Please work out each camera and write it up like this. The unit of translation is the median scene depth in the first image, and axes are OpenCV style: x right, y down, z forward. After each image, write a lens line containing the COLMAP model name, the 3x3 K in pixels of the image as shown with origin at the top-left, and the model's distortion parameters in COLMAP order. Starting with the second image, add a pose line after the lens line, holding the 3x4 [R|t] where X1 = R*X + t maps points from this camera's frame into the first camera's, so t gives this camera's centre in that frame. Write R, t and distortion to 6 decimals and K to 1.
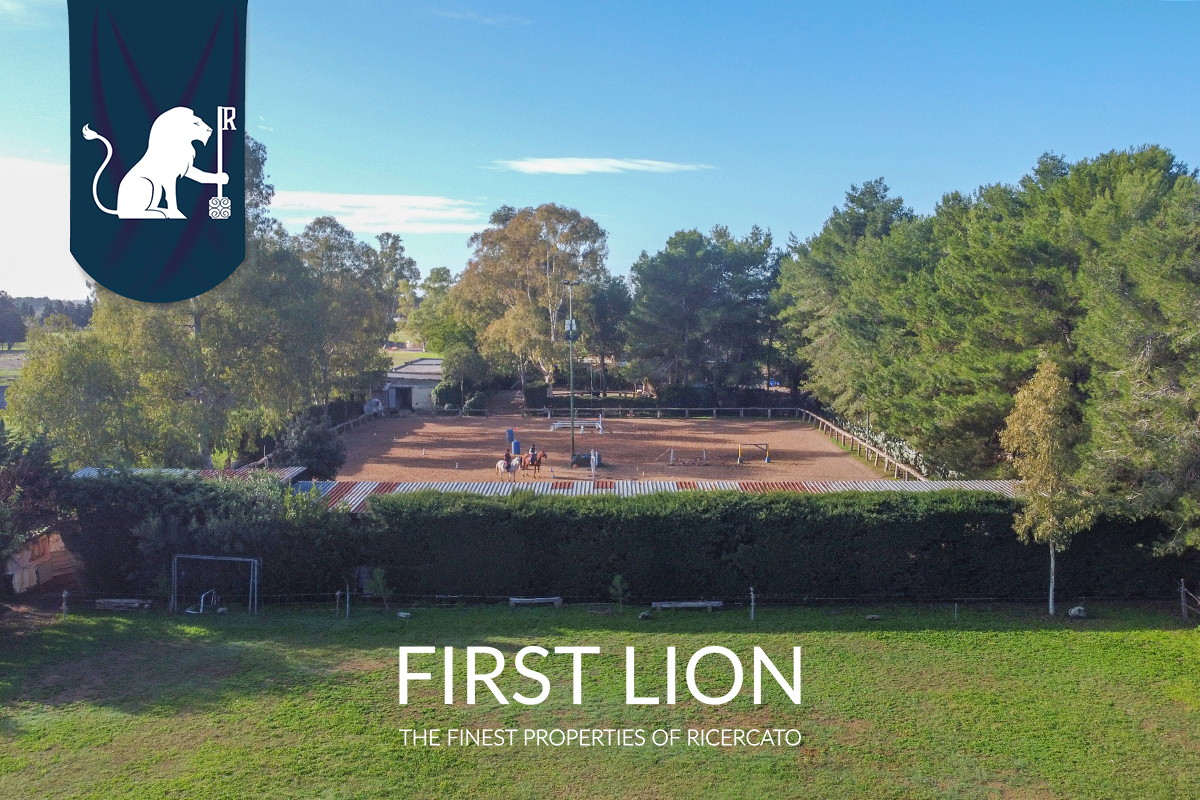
lens RADIAL K [[1096.2, 0, 657.6], [0, 1096.2, 403.1], [0, 0, 1]] dist [-0.005990, 0.004367]
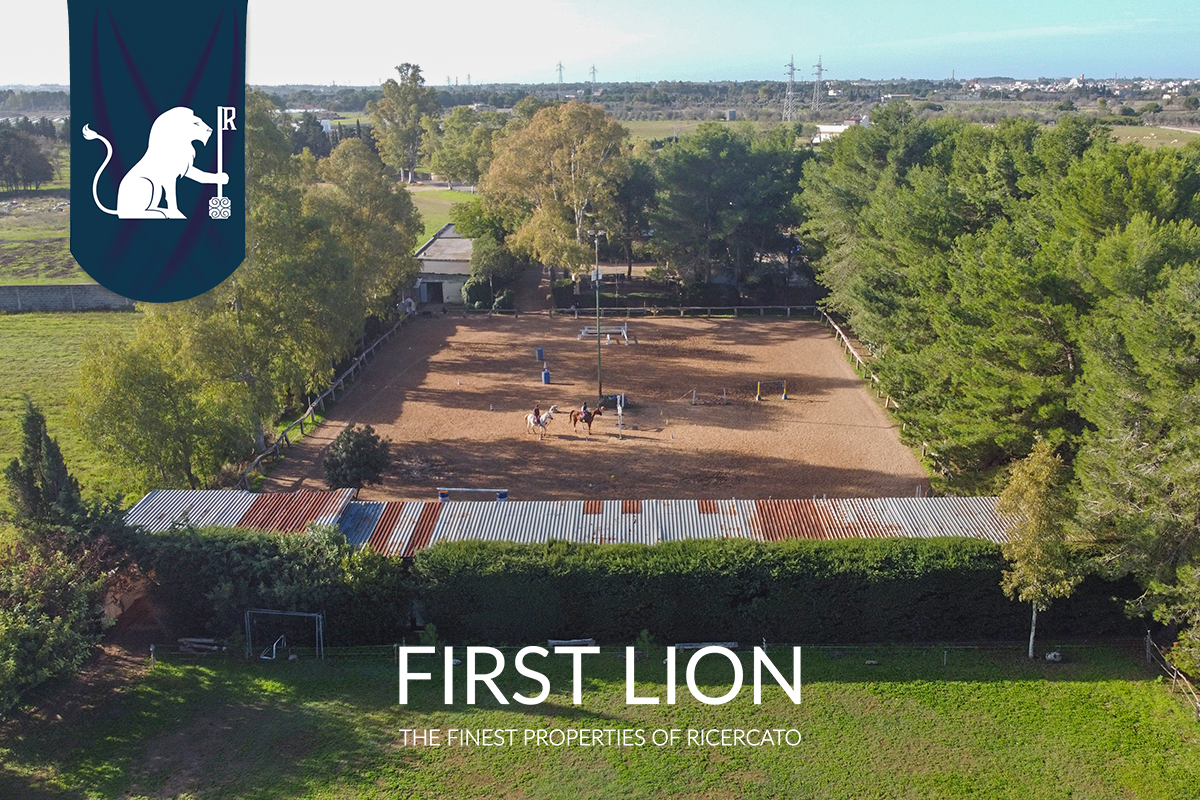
lens RADIAL K [[1072.1, 0, 683.1], [0, 1072.1, 397.3], [0, 0, 1]] dist [-0.000068, -0.011089]
pose [[0.999996, 0.001874, 0.002255, -0.000132], [-0.002292, 0.979250, 0.202644, -0.285425], [-0.001828, -0.202648, 0.979250, -0.022957]]
